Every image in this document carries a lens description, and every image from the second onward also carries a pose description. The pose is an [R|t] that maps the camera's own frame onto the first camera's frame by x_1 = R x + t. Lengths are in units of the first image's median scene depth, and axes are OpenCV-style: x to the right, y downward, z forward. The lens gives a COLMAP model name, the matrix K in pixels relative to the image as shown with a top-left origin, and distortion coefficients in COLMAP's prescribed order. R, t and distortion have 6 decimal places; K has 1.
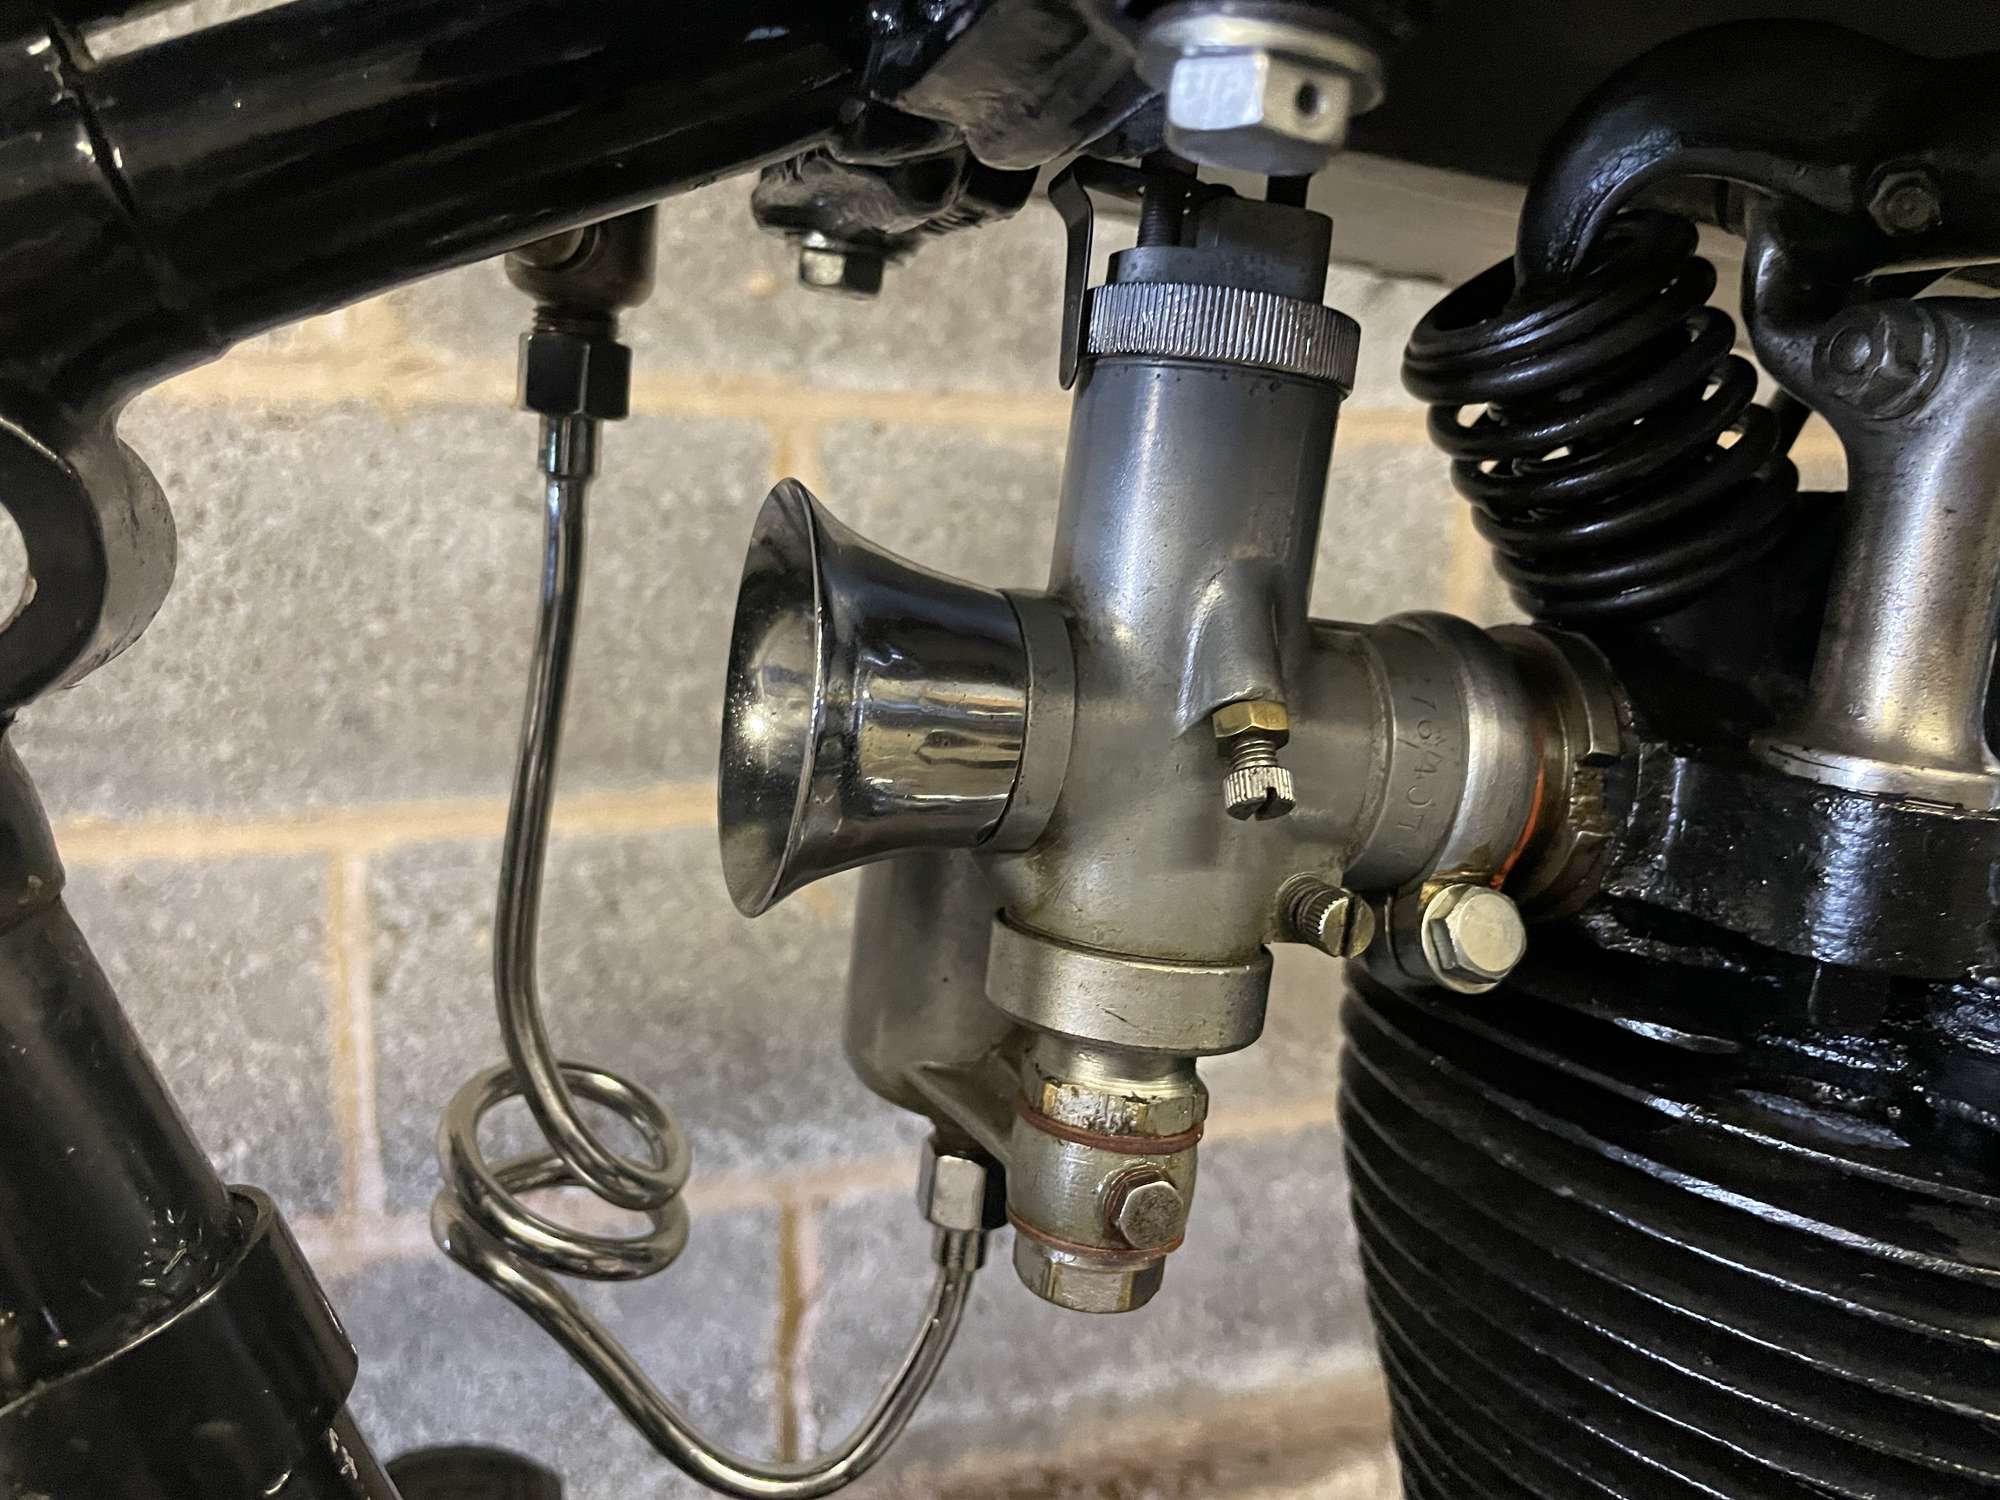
lens RADIAL K [[1572.2, 0, 1026.6], [0, 1572.2, 735.5], [0, 0, 1]] dist [0.051305, -0.097332]
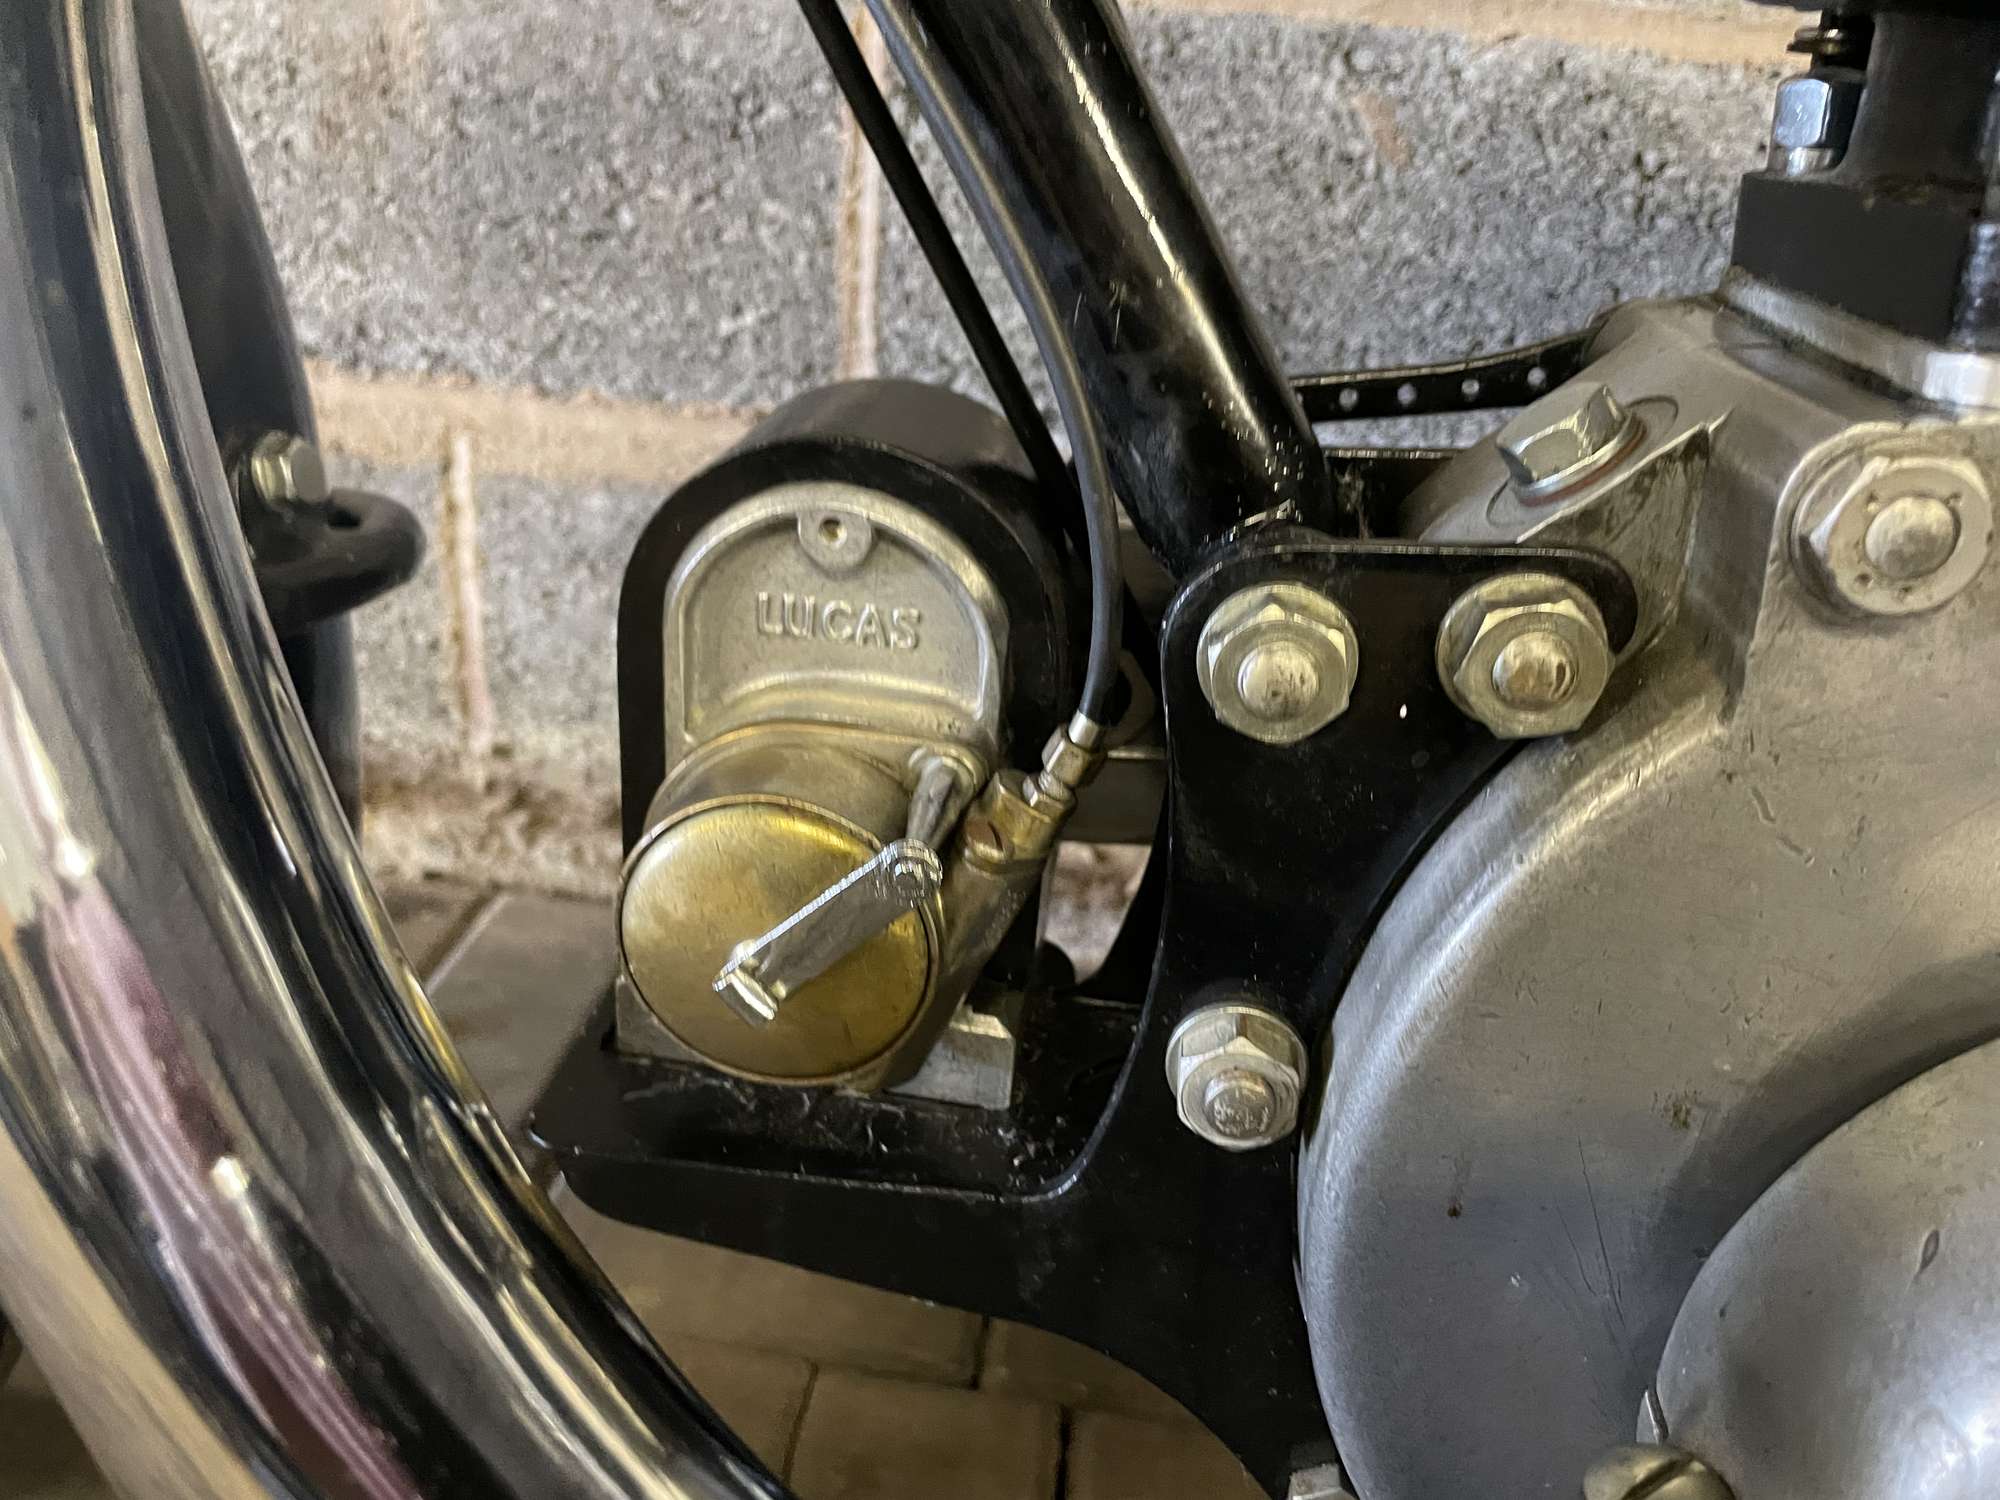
lens RADIAL K [[1548.0, 0, 982.9], [0, 1548.0, 742.1], [0, 0, 1]] dist [0.063092, -0.095477]
pose [[0.874512, 0.242191, -0.420205, 0.108890], [-0.128822, 0.951266, 0.280175, 0.225145], [0.467583, -0.190885, 0.863093, 0.175342]]
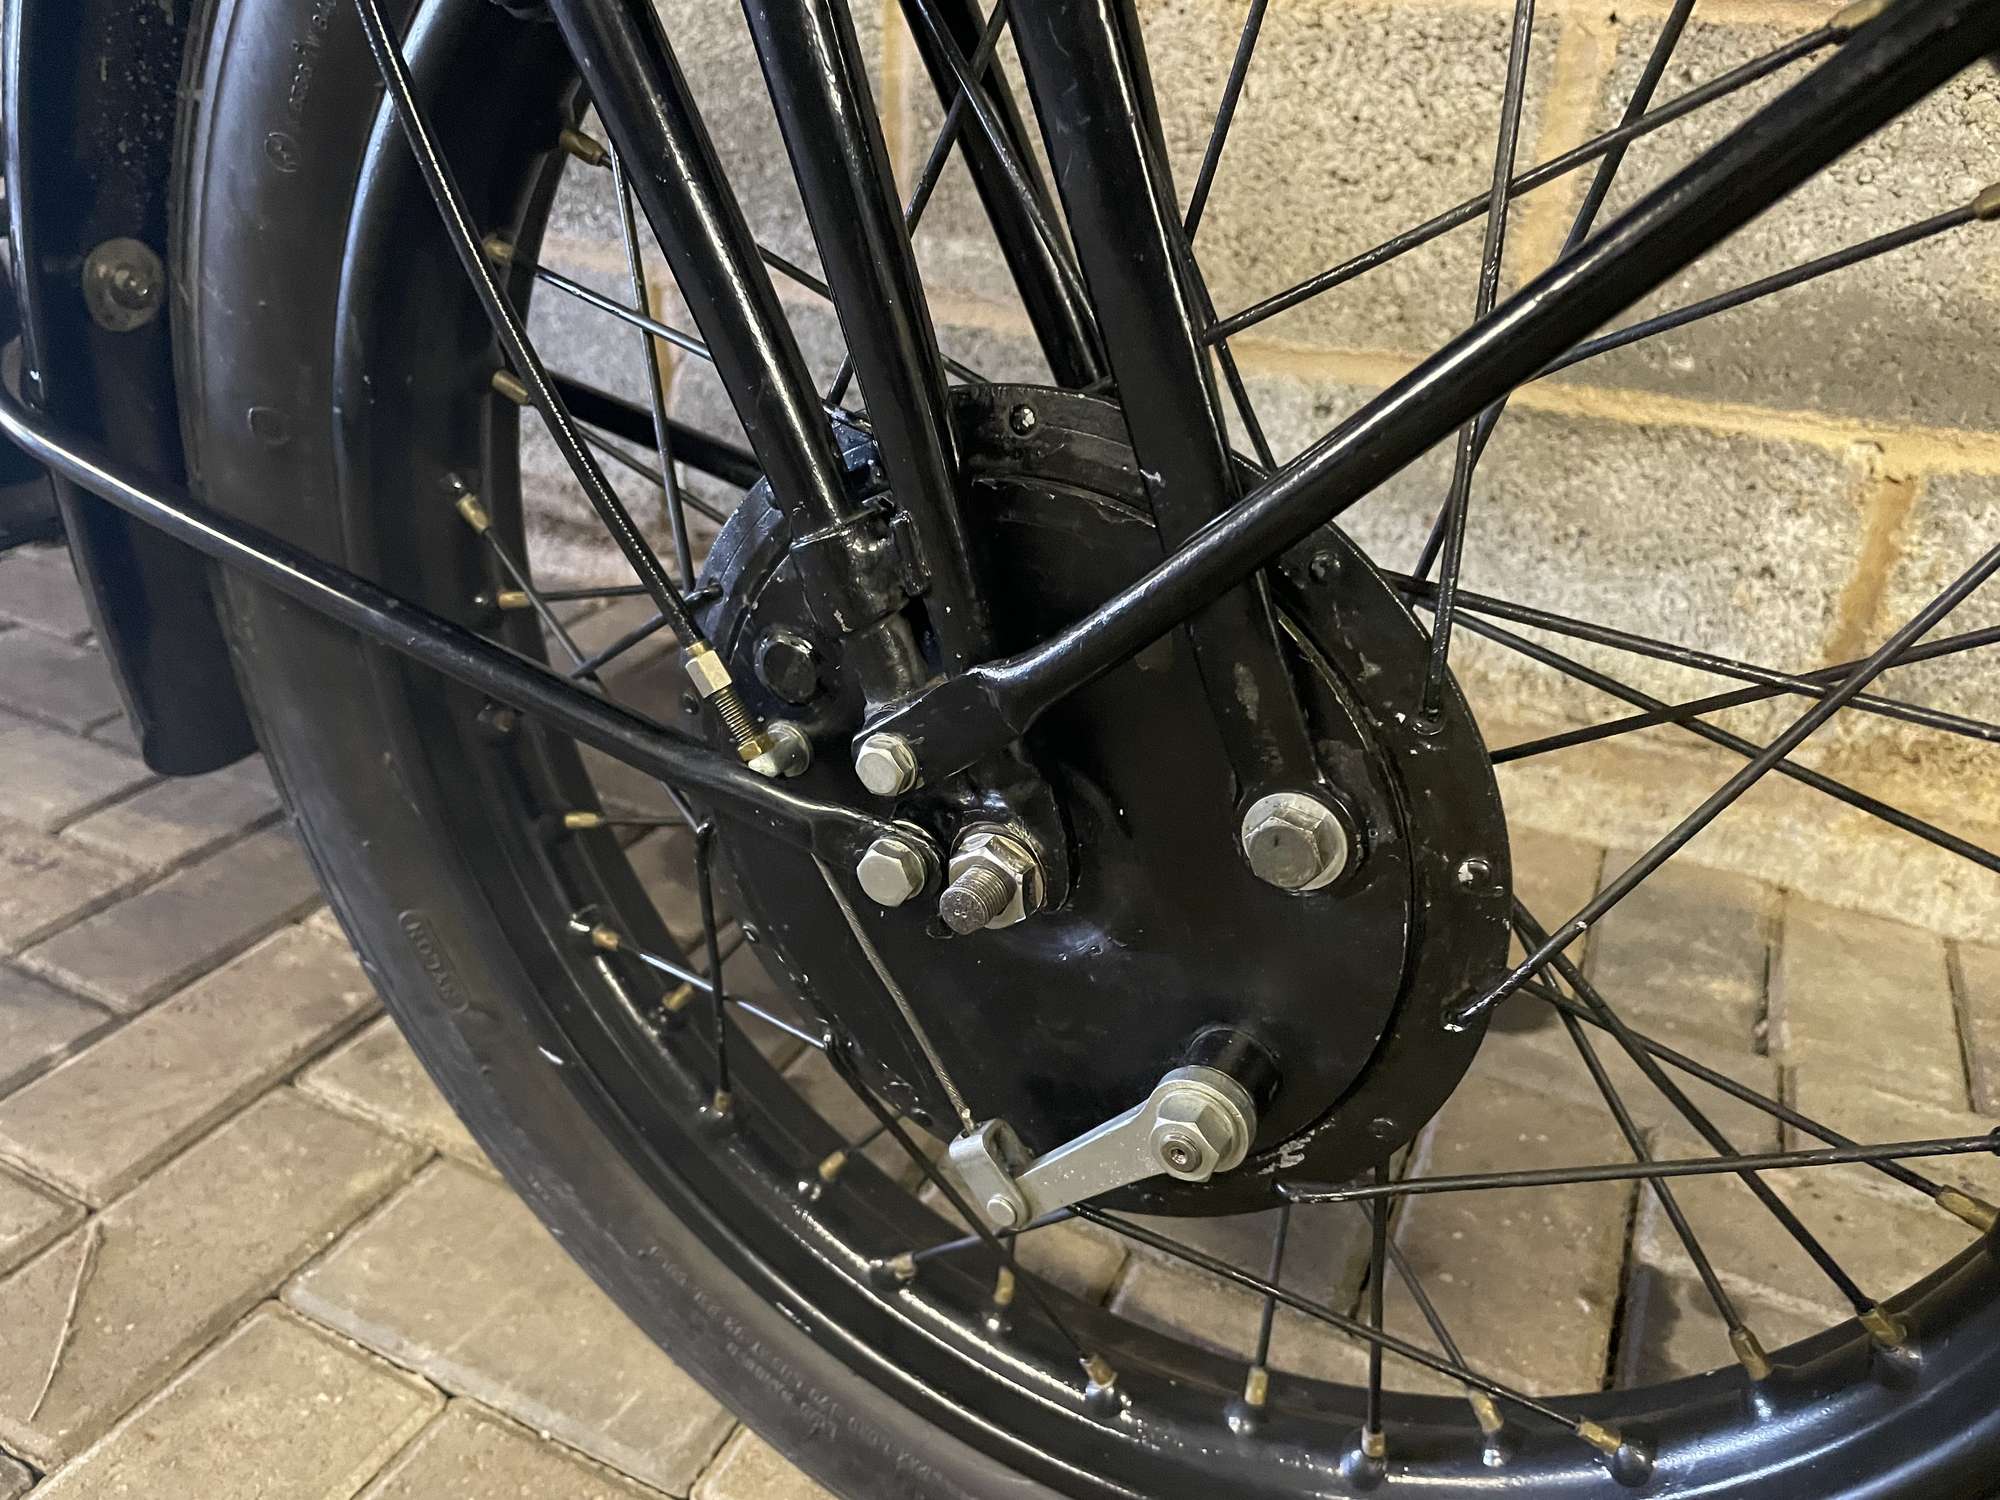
lens RADIAL K [[1548.6, 0, 978.0], [0, 1548.6, 761.4], [0, 0, 1]] dist [0.071754, -0.114199]
pose [[0.677611, 0.341026, -0.651571, 1.233090], [-0.138631, 0.929332, 0.342233, 0.209970], [0.722236, -0.141573, 0.677002, 0.263269]]
